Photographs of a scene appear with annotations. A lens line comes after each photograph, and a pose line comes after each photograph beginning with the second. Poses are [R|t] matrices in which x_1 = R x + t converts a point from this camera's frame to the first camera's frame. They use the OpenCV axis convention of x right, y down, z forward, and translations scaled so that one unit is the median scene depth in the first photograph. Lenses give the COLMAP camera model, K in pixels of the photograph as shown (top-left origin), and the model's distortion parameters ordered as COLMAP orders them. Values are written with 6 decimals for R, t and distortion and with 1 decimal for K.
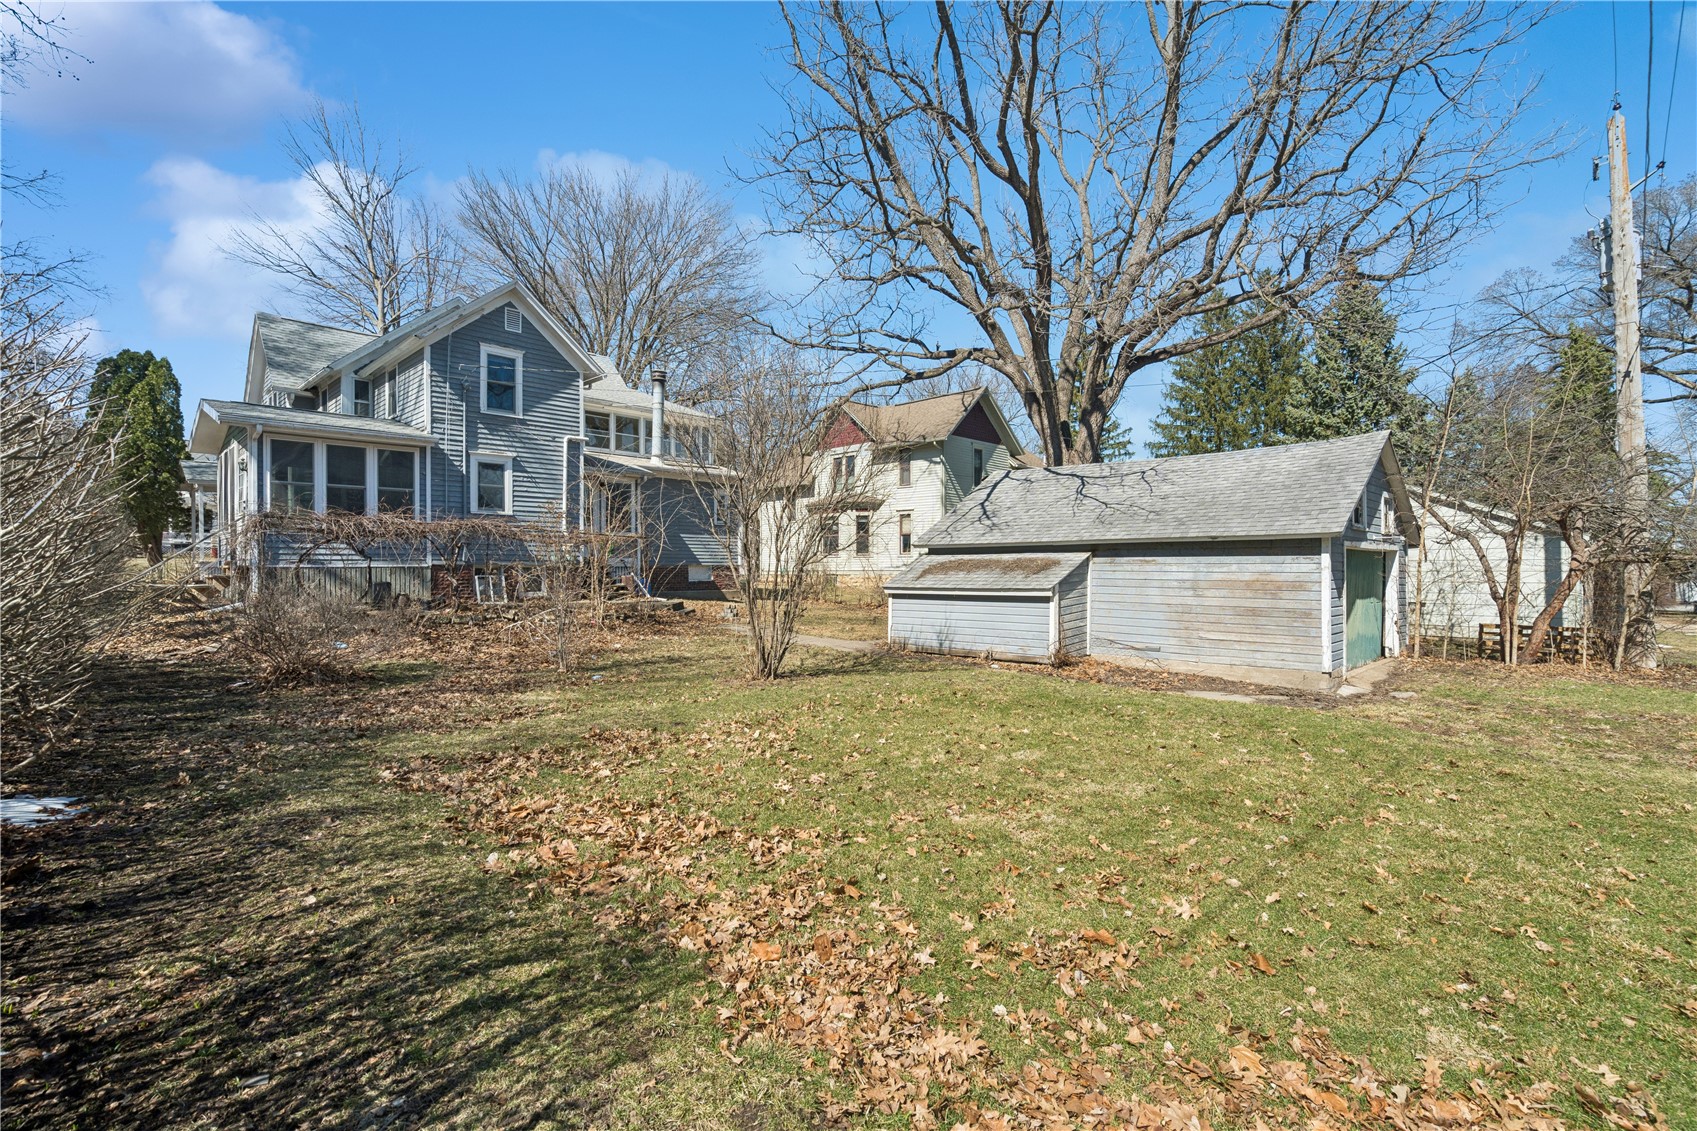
lens RADIAL K [[778.5, 0, 848.5], [0, 778.5, 565.5], [0, 0, 1]] dist [-0.000486, -0.000054]
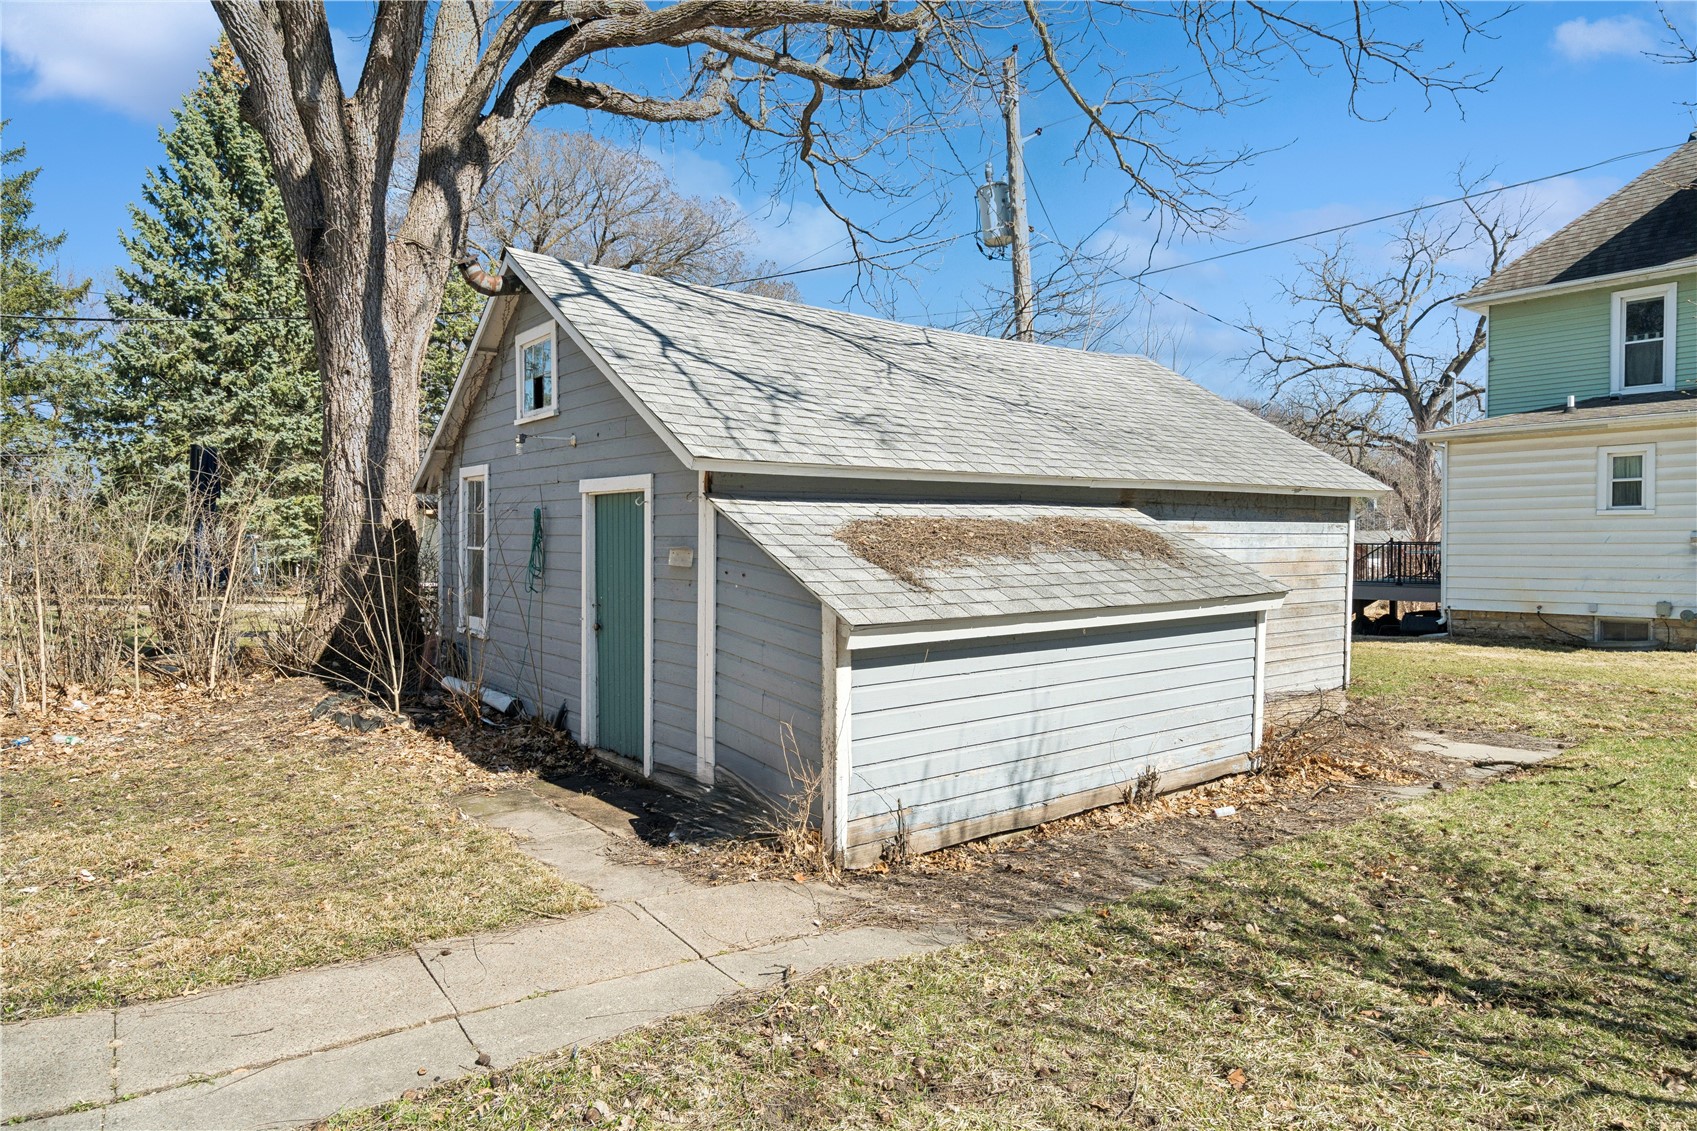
lens RADIAL K [[1031.1, 0, 848.5], [0, 1031.1, 565.5], [0, 0, 1]] dist [-0.000073, -0.000009]
pose [[0.119392, -0.024472, 0.992546, -0.489977], [0.001003, 0.999699, 0.024528, 0.002884], [-0.992847, -0.001933, 0.119380, 1.759722]]
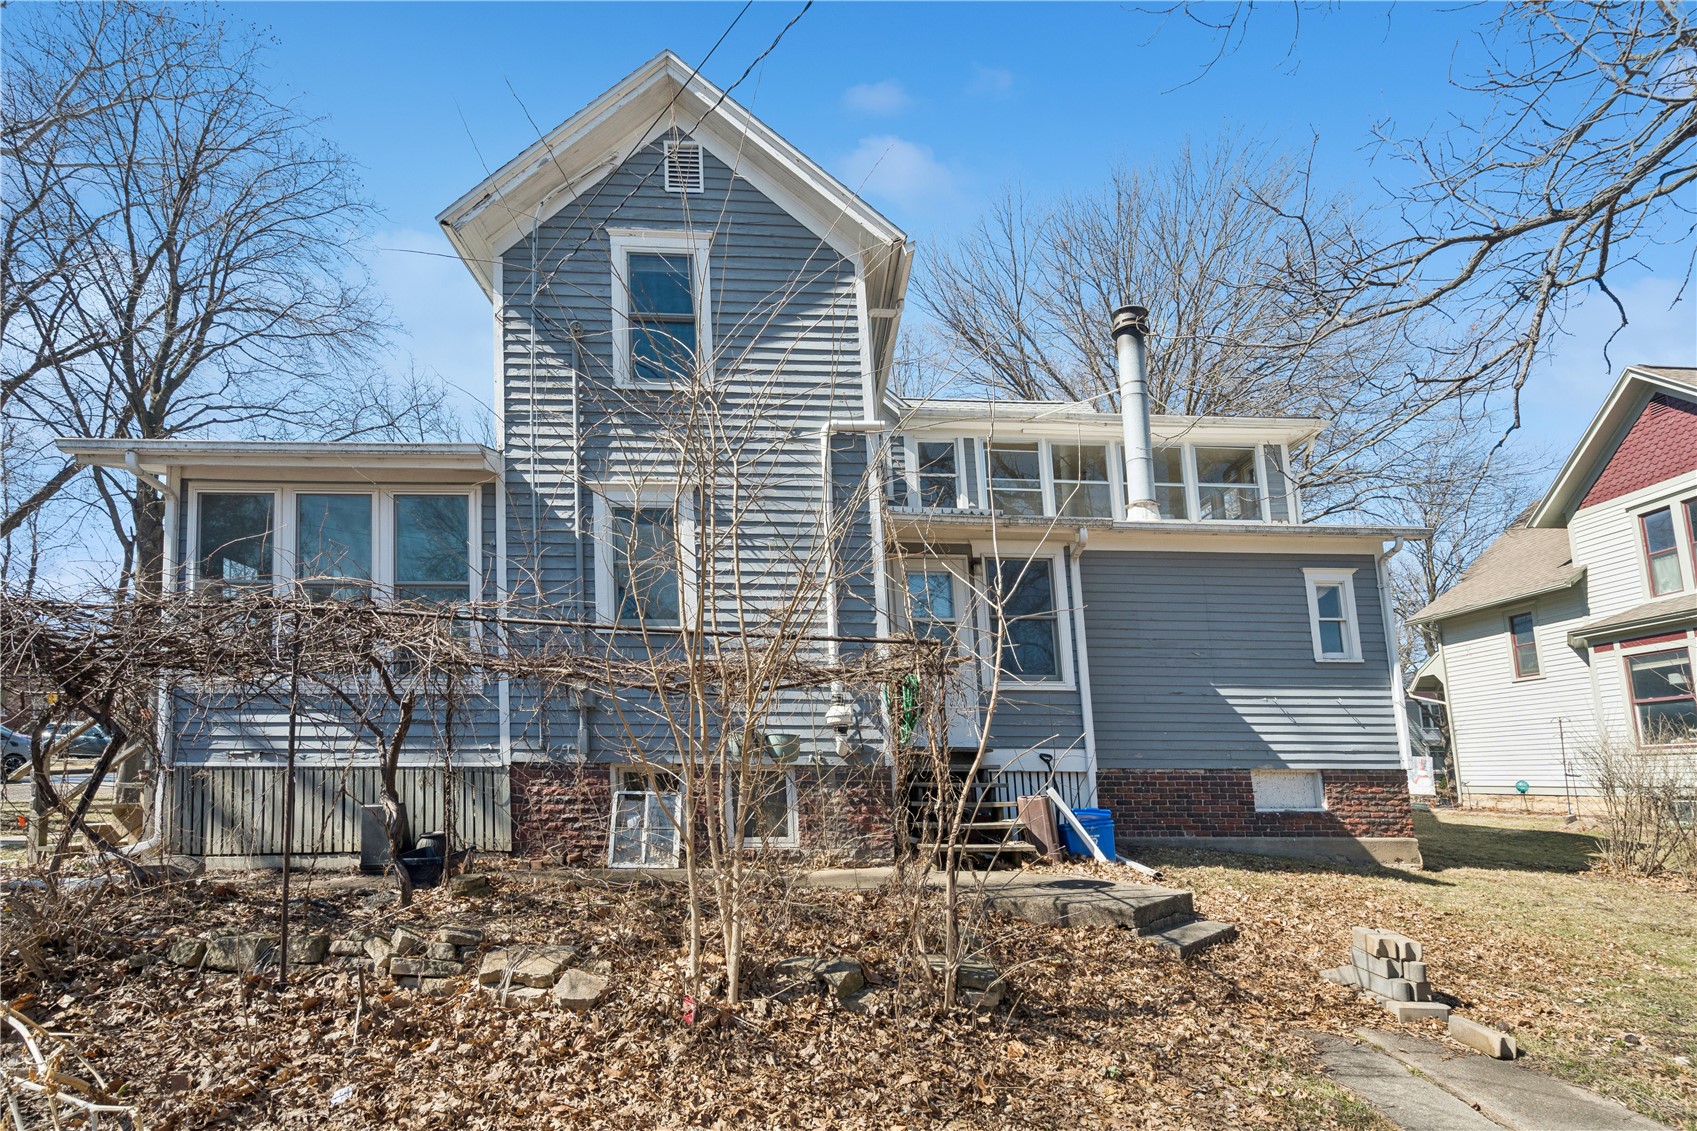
lens RADIAL K [[794.5, 0, 849.5], [0, 794.5, 624.7], [0, 0, 1]] dist [-0.002431, -0.000323]
pose [[0.737816, -0.119569, -0.664328, -0.103884], [-0.005599, 0.983068, -0.183155, 0.003246], [0.674979, 0.138855, 0.724653, 0.726775]]
